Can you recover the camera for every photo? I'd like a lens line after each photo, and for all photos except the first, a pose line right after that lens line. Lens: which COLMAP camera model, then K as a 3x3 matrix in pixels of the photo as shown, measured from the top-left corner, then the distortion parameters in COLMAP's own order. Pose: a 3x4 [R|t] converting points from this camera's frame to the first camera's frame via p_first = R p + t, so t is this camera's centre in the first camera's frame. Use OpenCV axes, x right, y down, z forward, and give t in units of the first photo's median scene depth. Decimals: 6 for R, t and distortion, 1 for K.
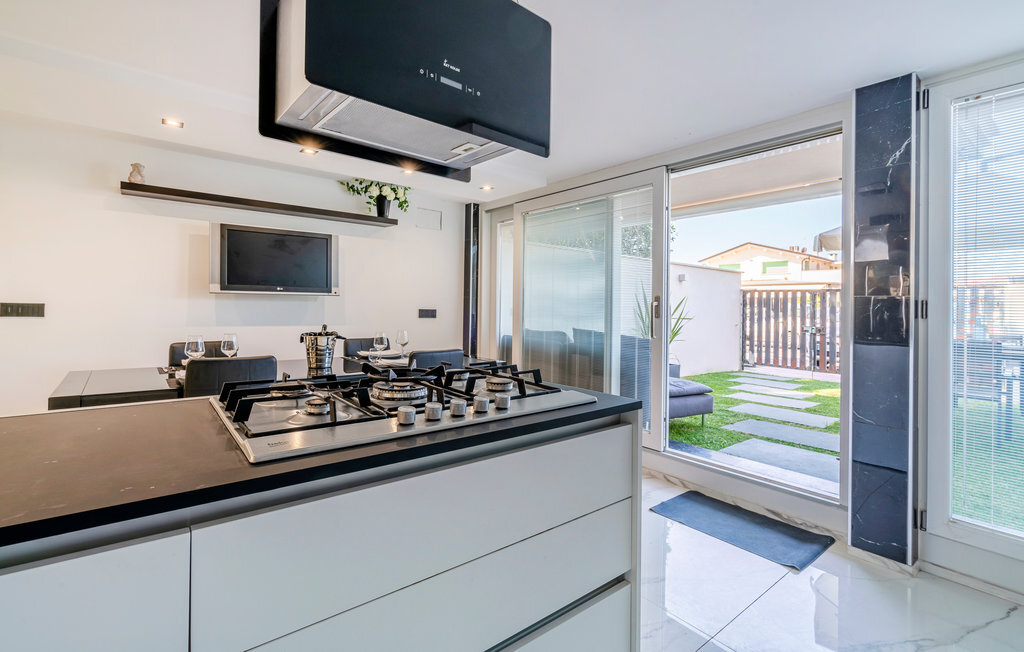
lens RADIAL K [[460.4, 0, 507.3], [0, 460.4, 308.7], [0, 0, 1]] dist [-0.001967, 0.000143]
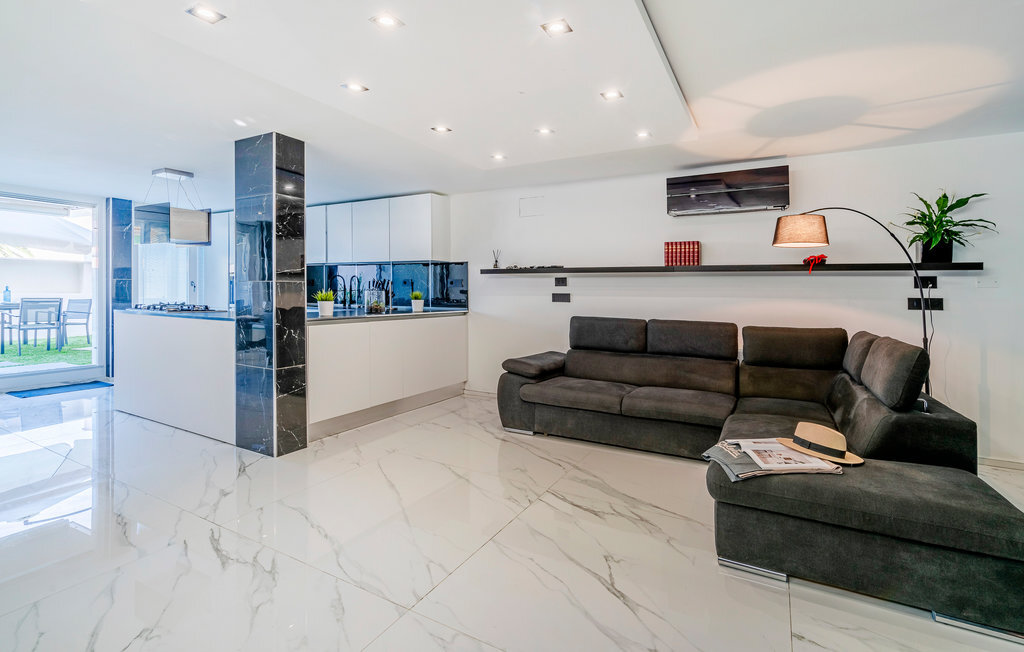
lens RADIAL K [[472.3, 0, 512.3], [0, 472.3, 290.1], [0, 0, 1]] dist [-0.001834, -0.000029]
pose [[-0.372631, -0.021165, 0.927738, -1.470746], [-0.013295, 0.999759, 0.017468, -0.025237], [-0.927884, -0.005825, -0.372823, -0.046687]]
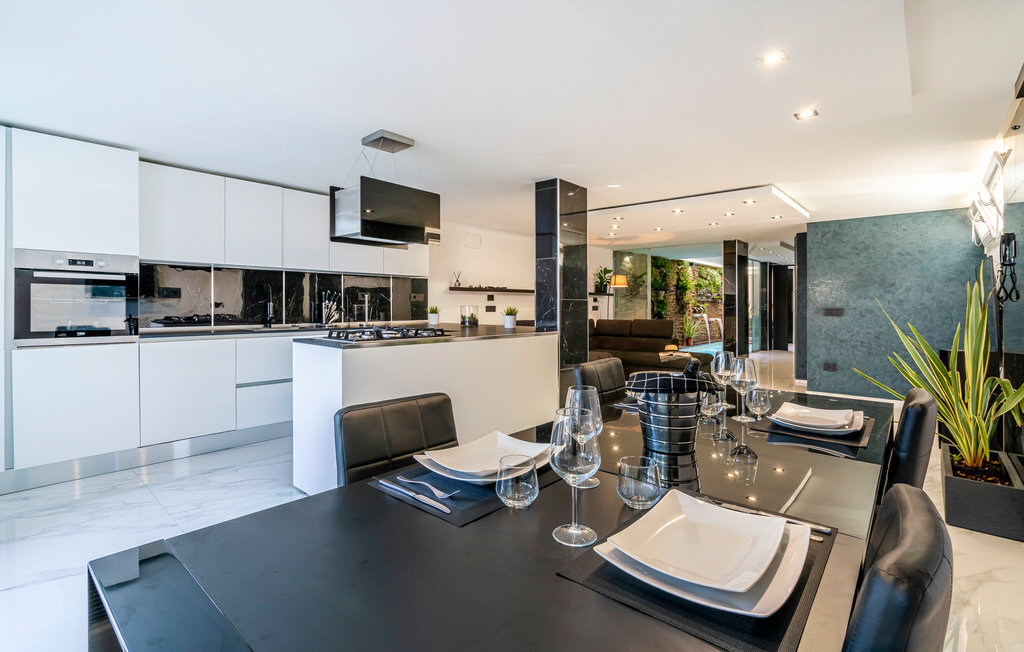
lens RADIAL K [[463.7, 0, 511.6], [0, 463.7, 296.4], [0, 0, 1]] dist [0.000616, 0.000421]
pose [[-0.986951, -0.025879, -0.158926, -0.149383], [-0.023781, 0.999603, -0.015088, -0.007654], [0.159253, -0.011111, -0.987175, 1.129578]]
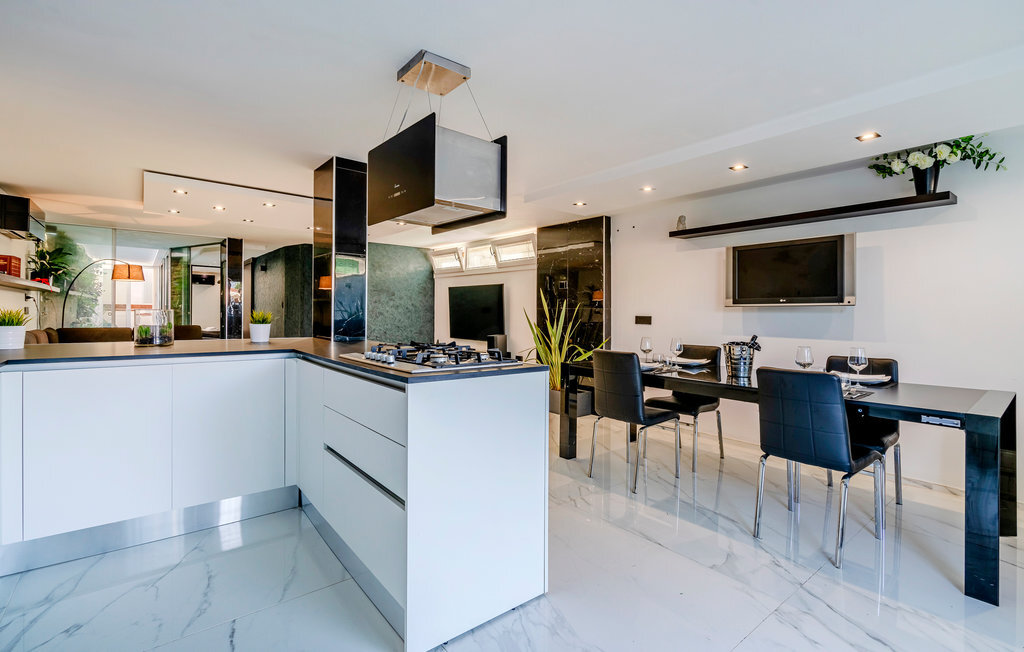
lens RADIAL K [[465.3, 0, 508.5], [0, 465.3, 311.7], [0, 0, 1]] dist [-0.001003, 0.000967]
pose [[-0.007542, -0.018129, -0.999807, 0.496911], [-0.017498, 0.999685, -0.017995, 0.009095], [0.999818, 0.017358, -0.007857, 0.395048]]
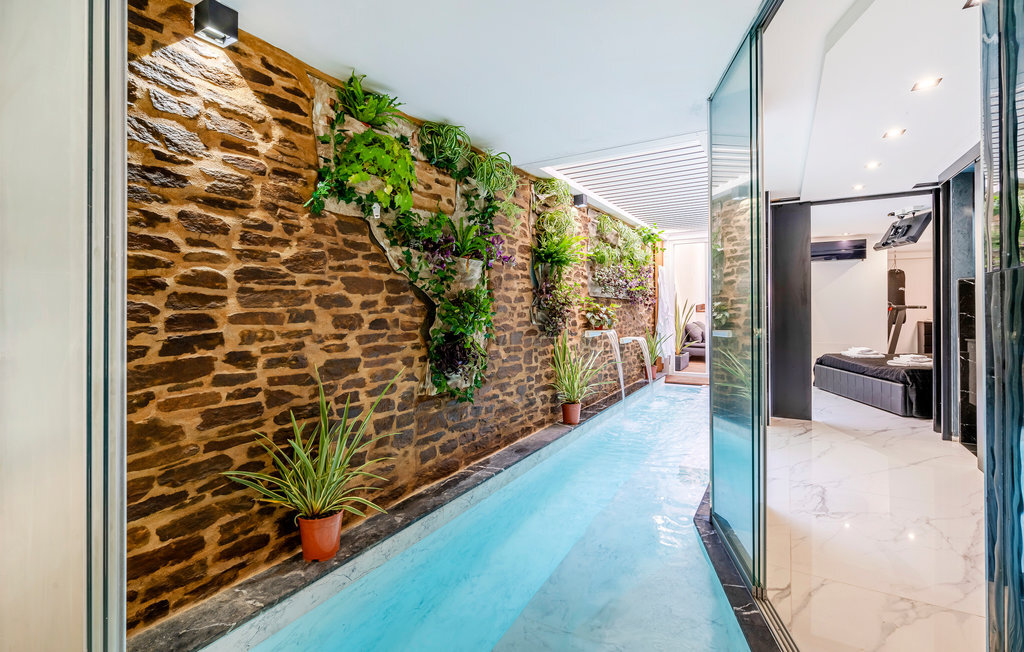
lens RADIAL K [[463.7, 0, 511.6], [0, 463.7, 296.4], [0, 0, 1]] dist [0.000616, 0.000421]
pose [[-0.938285, -0.019604, -0.345306, -1.321734], [-0.011435, 0.999605, -0.025680, -0.023145], [0.345673, -0.020147, -0.938139, -0.792542]]
